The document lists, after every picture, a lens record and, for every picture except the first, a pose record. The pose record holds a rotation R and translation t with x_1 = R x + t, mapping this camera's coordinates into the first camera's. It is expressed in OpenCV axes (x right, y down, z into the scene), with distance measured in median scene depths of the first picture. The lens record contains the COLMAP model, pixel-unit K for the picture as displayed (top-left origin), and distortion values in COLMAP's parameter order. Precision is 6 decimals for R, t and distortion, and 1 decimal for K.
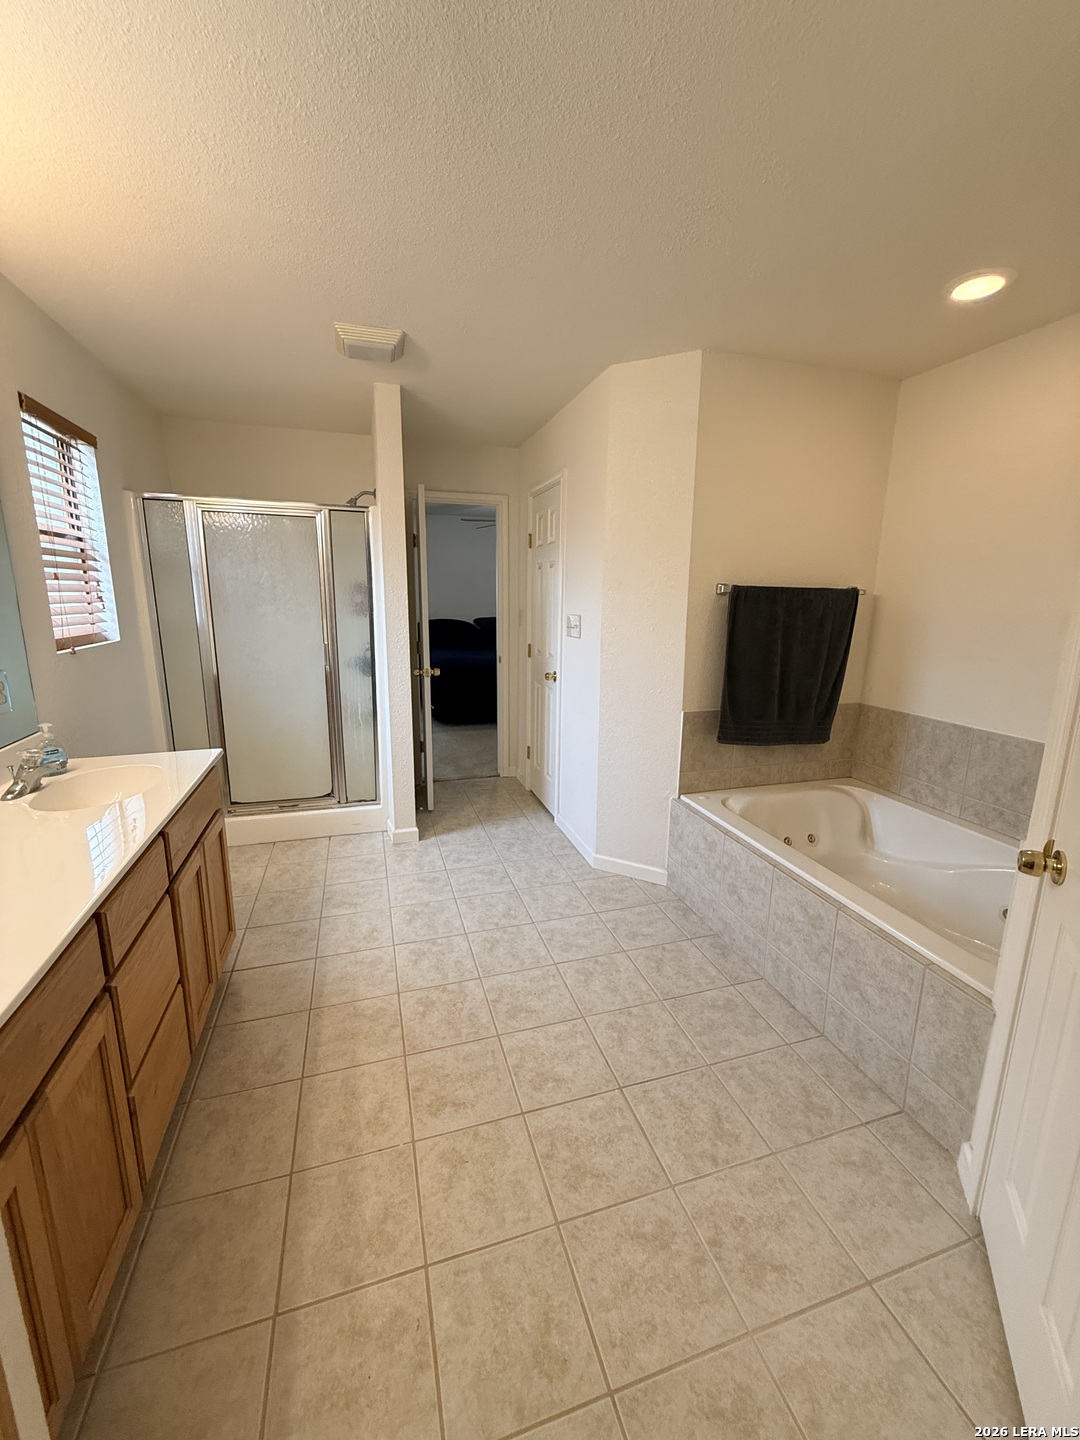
lens RADIAL K [[575.2, 0, 542.8], [0, 575.2, 713.5], [0, 0, 1]] dist [0.000012, 0.000464]
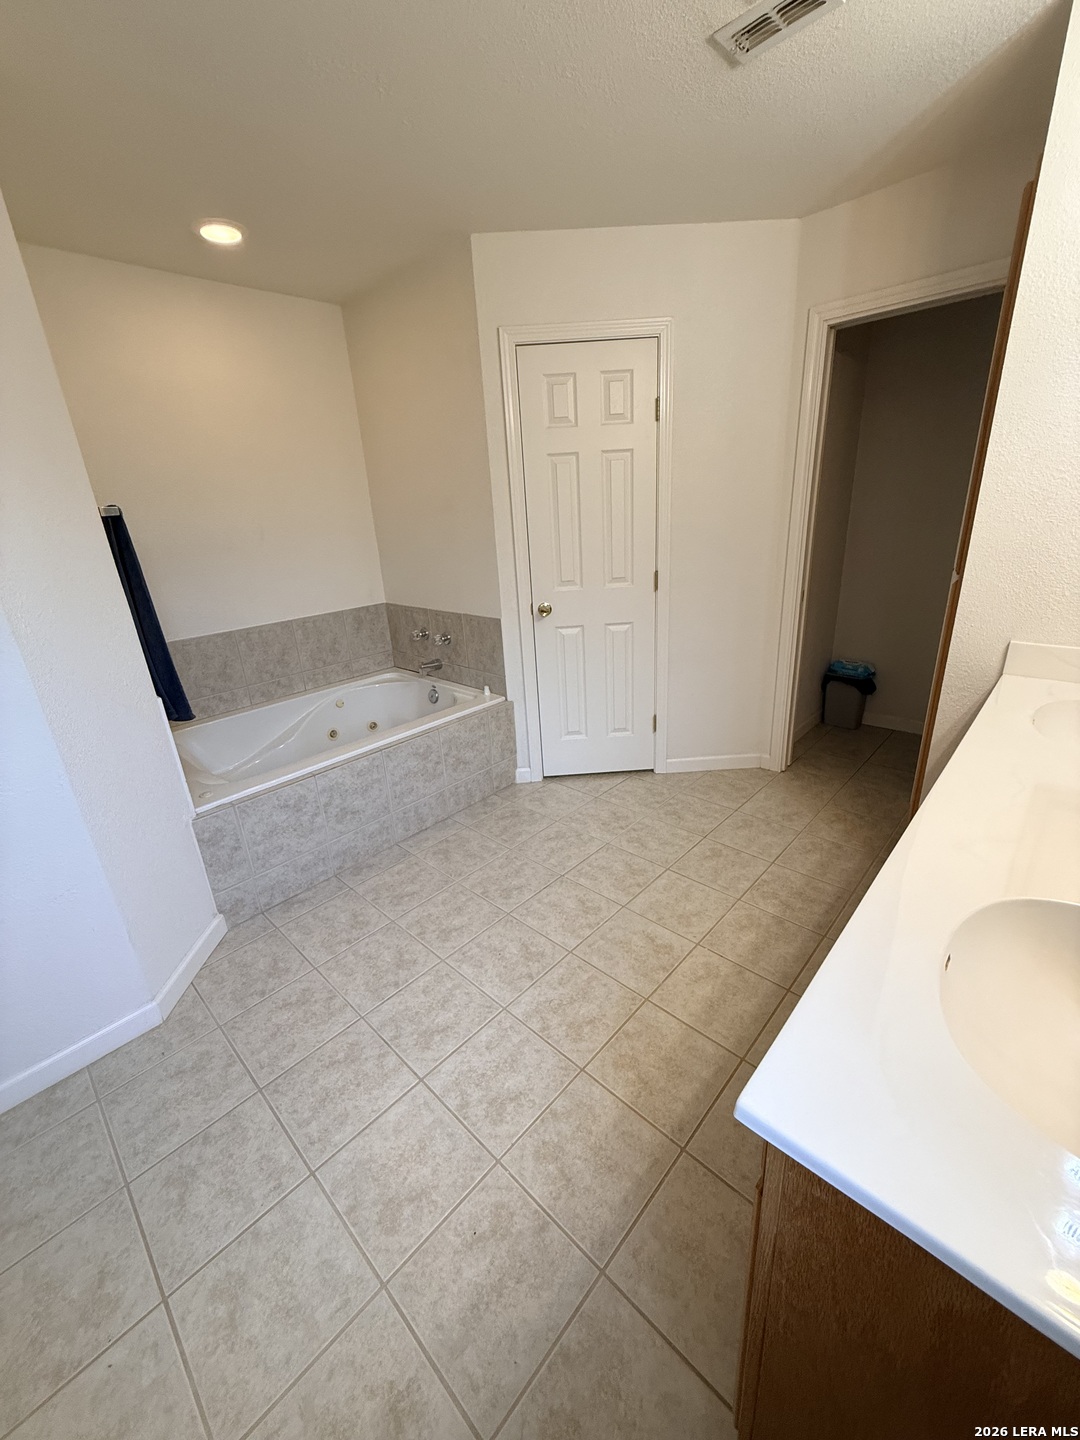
lens RADIAL K [[575.2, 0, 536.8], [0, 575.2, 714.6], [0, 0, 1]] dist [0.000012, 0.000464]
pose [[-0.480199, -0.288309, 0.828424, -0.752072], [0.230245, 0.869893, 0.436203, -0.252110], [-0.846402, 0.400205, -0.351340, 1.215576]]
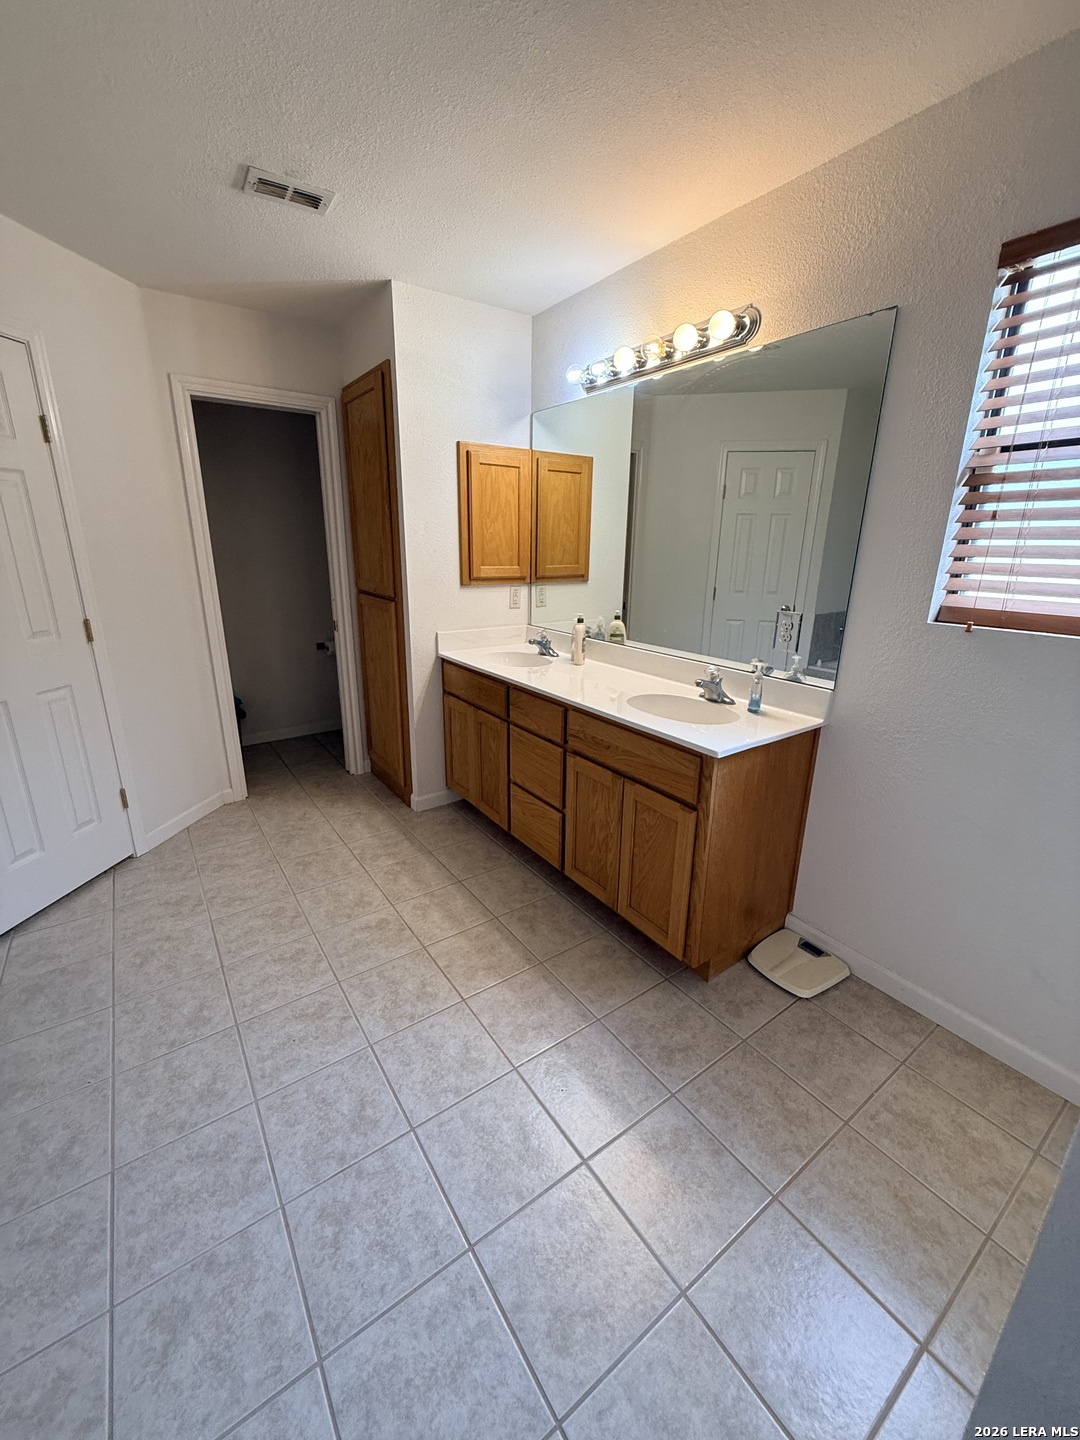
lens RADIAL K [[575.2, 0, 541.5], [0, 575.2, 716.8], [0, 0, 1]] dist [0.000012, 0.000464]
pose [[-0.951943, 0.064418, -0.299425, -0.140920], [-0.087058, 0.880394, 0.466184, -0.332435], [0.293643, 0.469847, -0.832477, 1.684733]]
